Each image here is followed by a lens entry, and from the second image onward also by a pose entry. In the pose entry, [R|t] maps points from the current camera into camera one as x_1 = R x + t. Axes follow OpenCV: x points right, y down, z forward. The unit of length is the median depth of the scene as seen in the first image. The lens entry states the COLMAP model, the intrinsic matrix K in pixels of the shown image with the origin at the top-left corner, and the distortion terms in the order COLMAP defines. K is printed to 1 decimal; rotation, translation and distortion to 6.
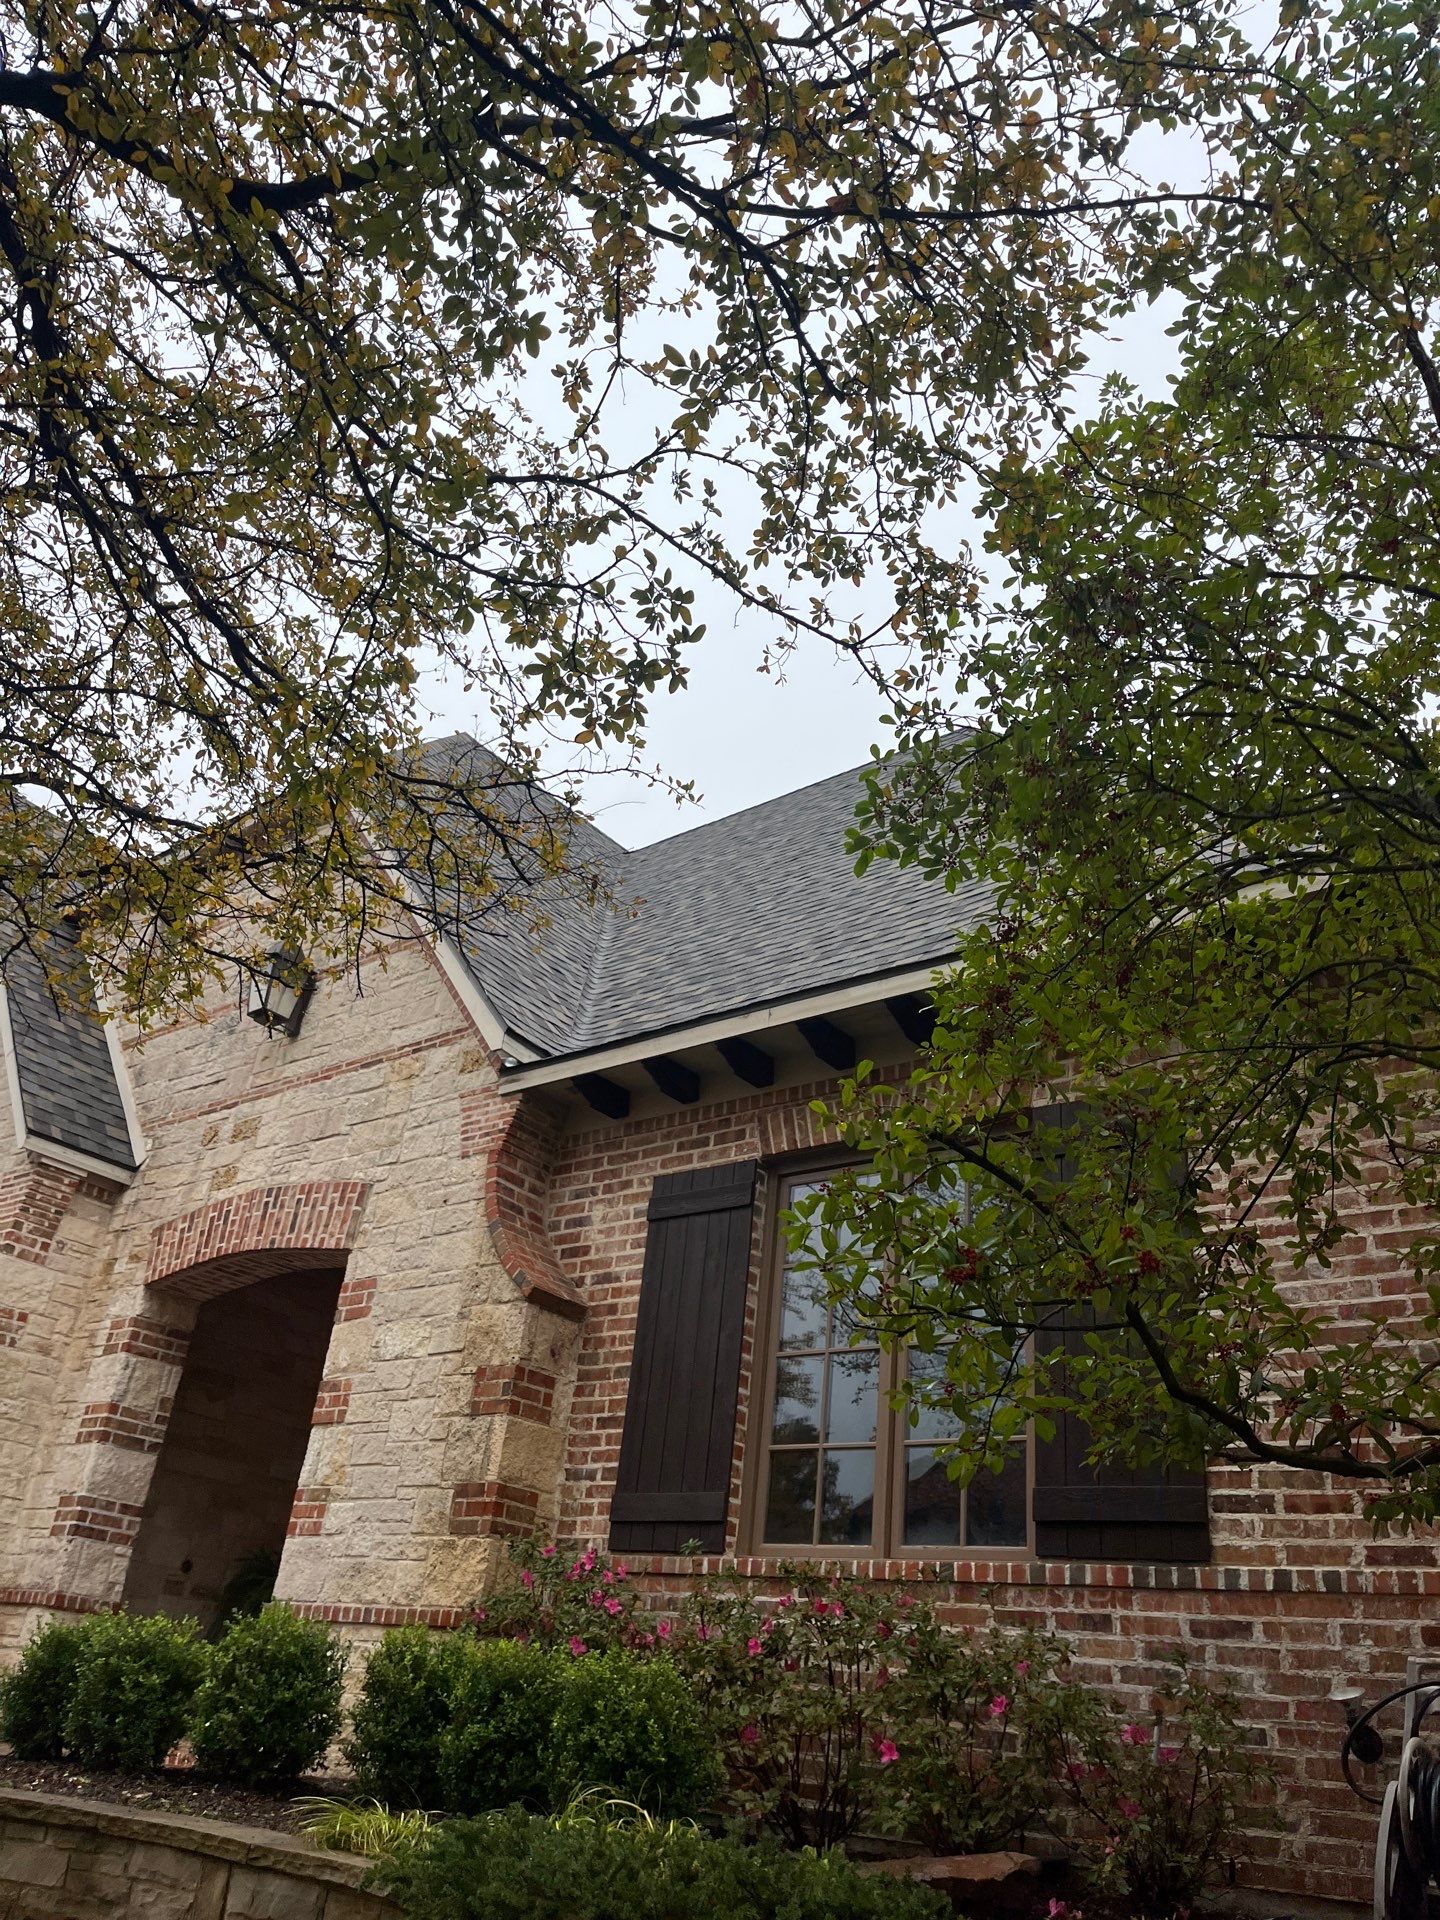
lens RADIAL K [[1469.6, 0, 720.0], [0, 1469.6, 960.0], [0, 0, 1]] dist [-0.001082, 0.007963]
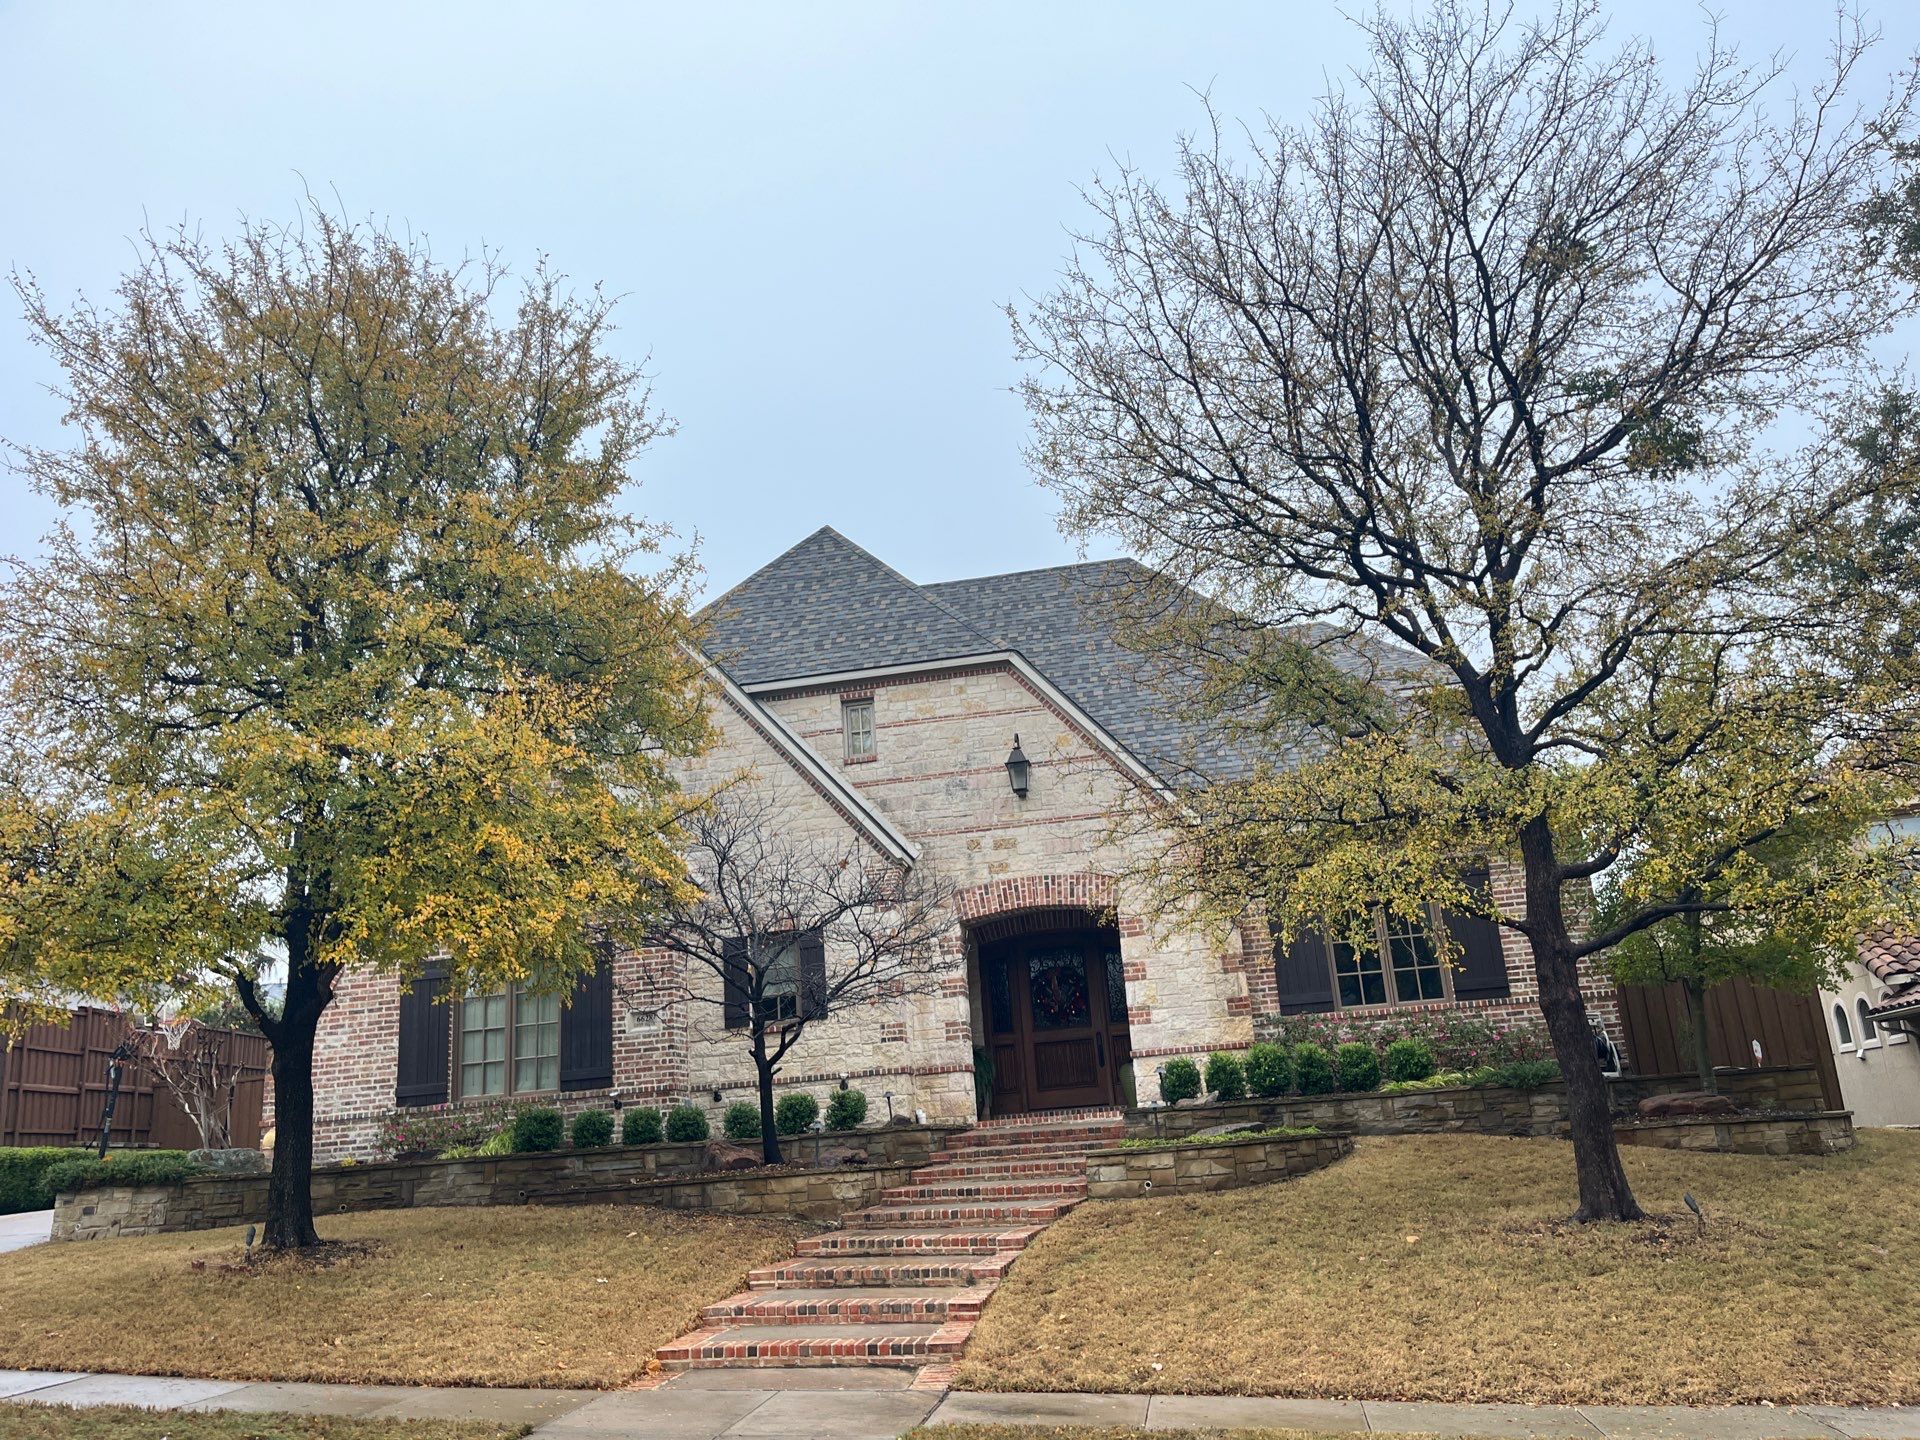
lens RADIAL K [[1466.2, 0, 955.4], [0, 1466.2, 751.9], [0, 0, 1]] dist [0.044312, -0.062302]
pose [[0.843427, -0.012471, 0.537099, -1.786370], [-0.106052, 0.976194, 0.189203, -0.467965], [-0.526672, -0.216539, 0.822026, -0.732355]]
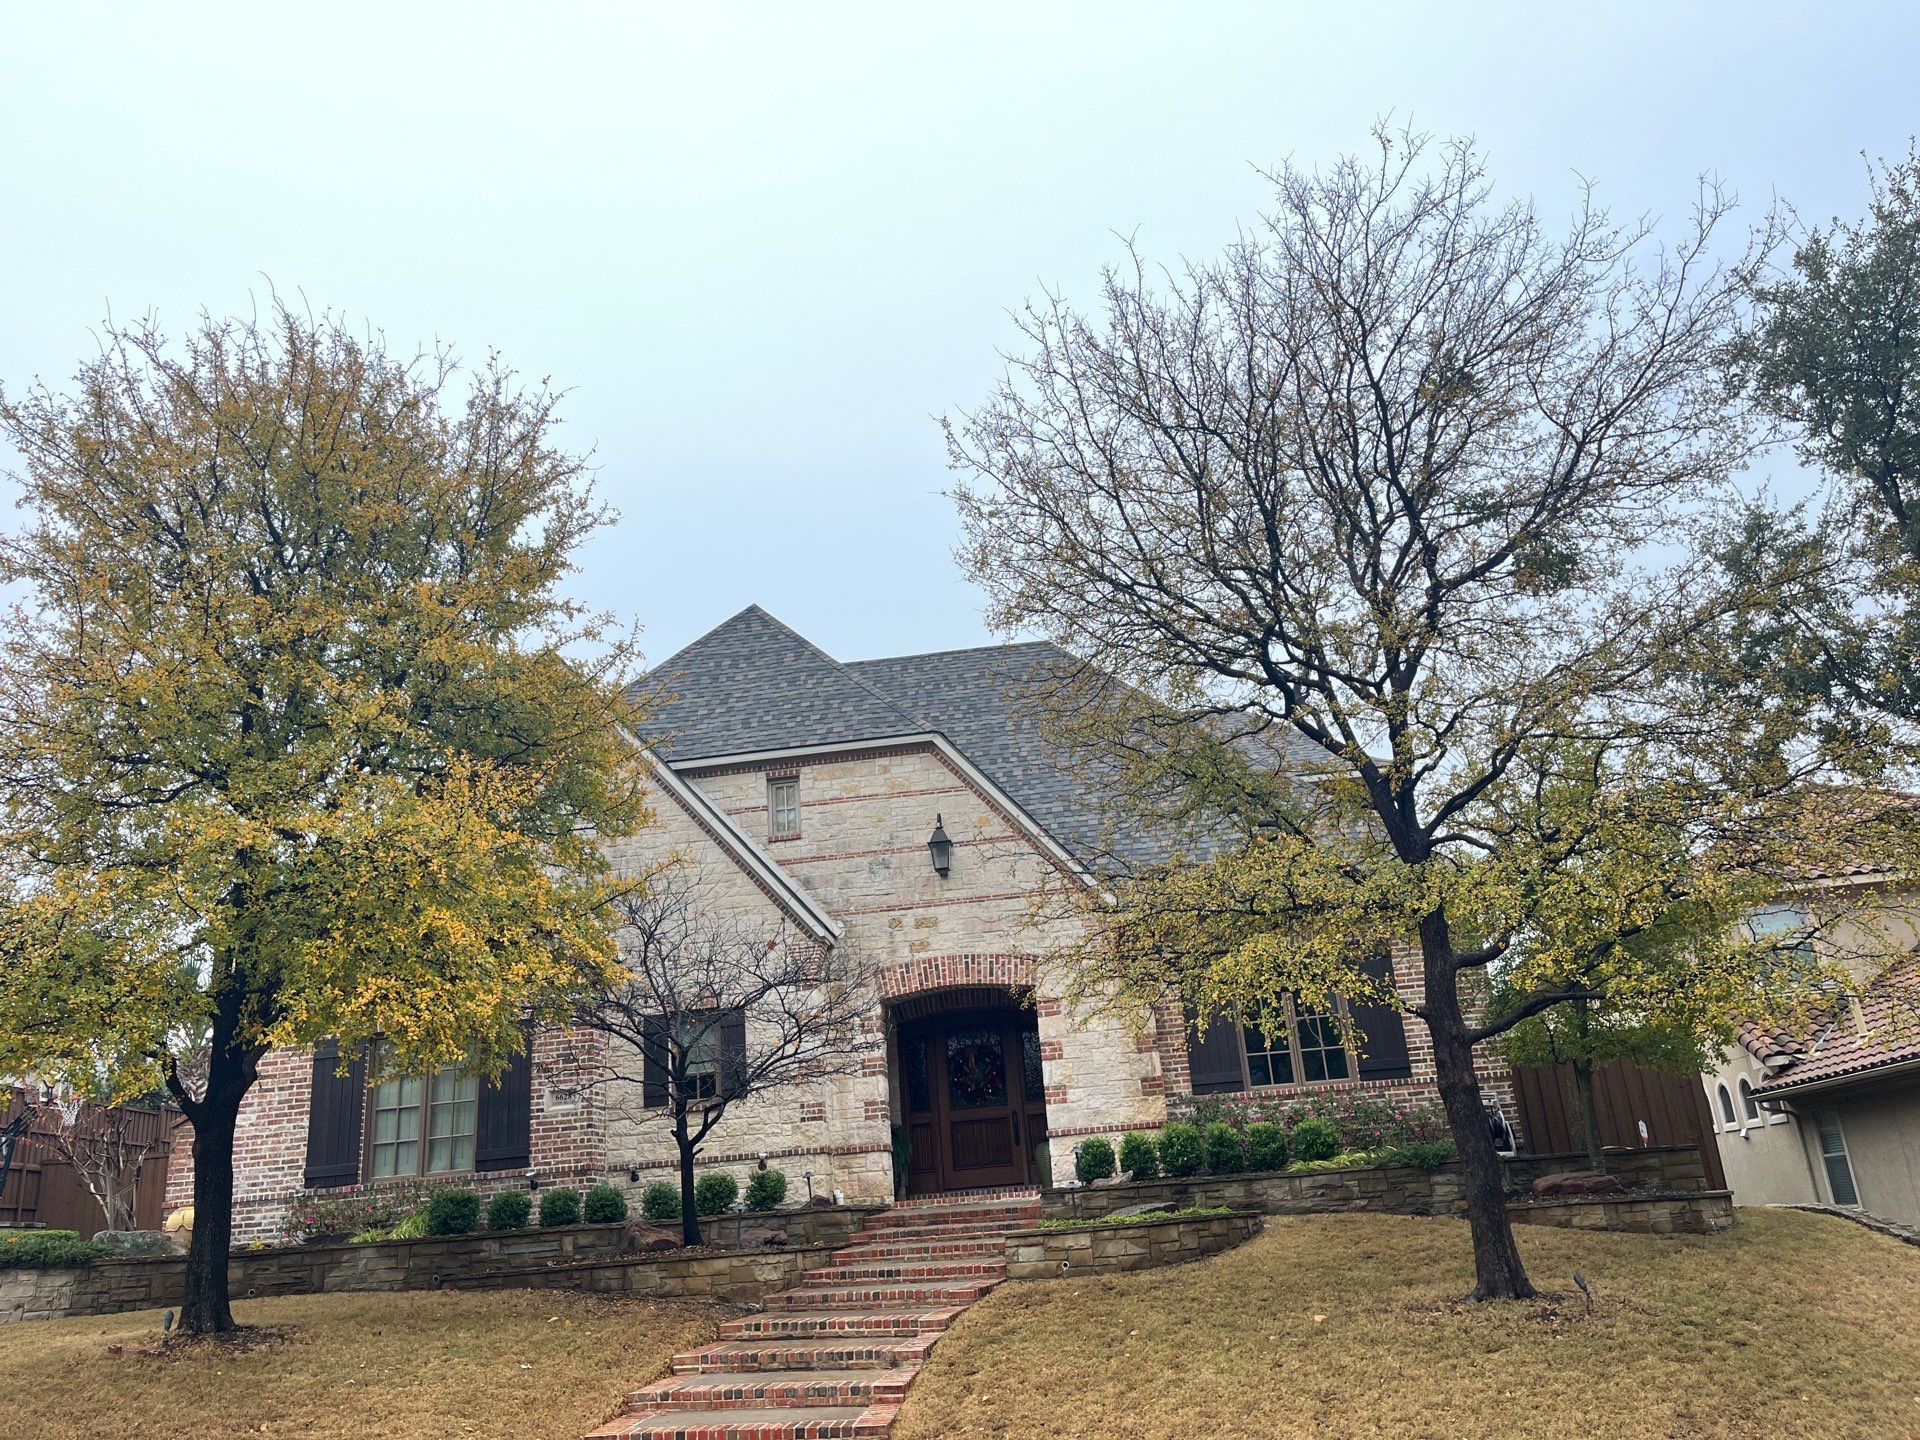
lens RADIAL K [[1470.4, 0, 960.0], [0, 1470.4, 720.0], [0, 0, 1]] dist [0.042091, -0.048893]
pose [[0.807708, 0.039082, 0.588286, -1.843747], [-0.131817, 0.984513, 0.115579, -0.500672], [-0.574658, -0.170900, 0.800351, -0.774661]]
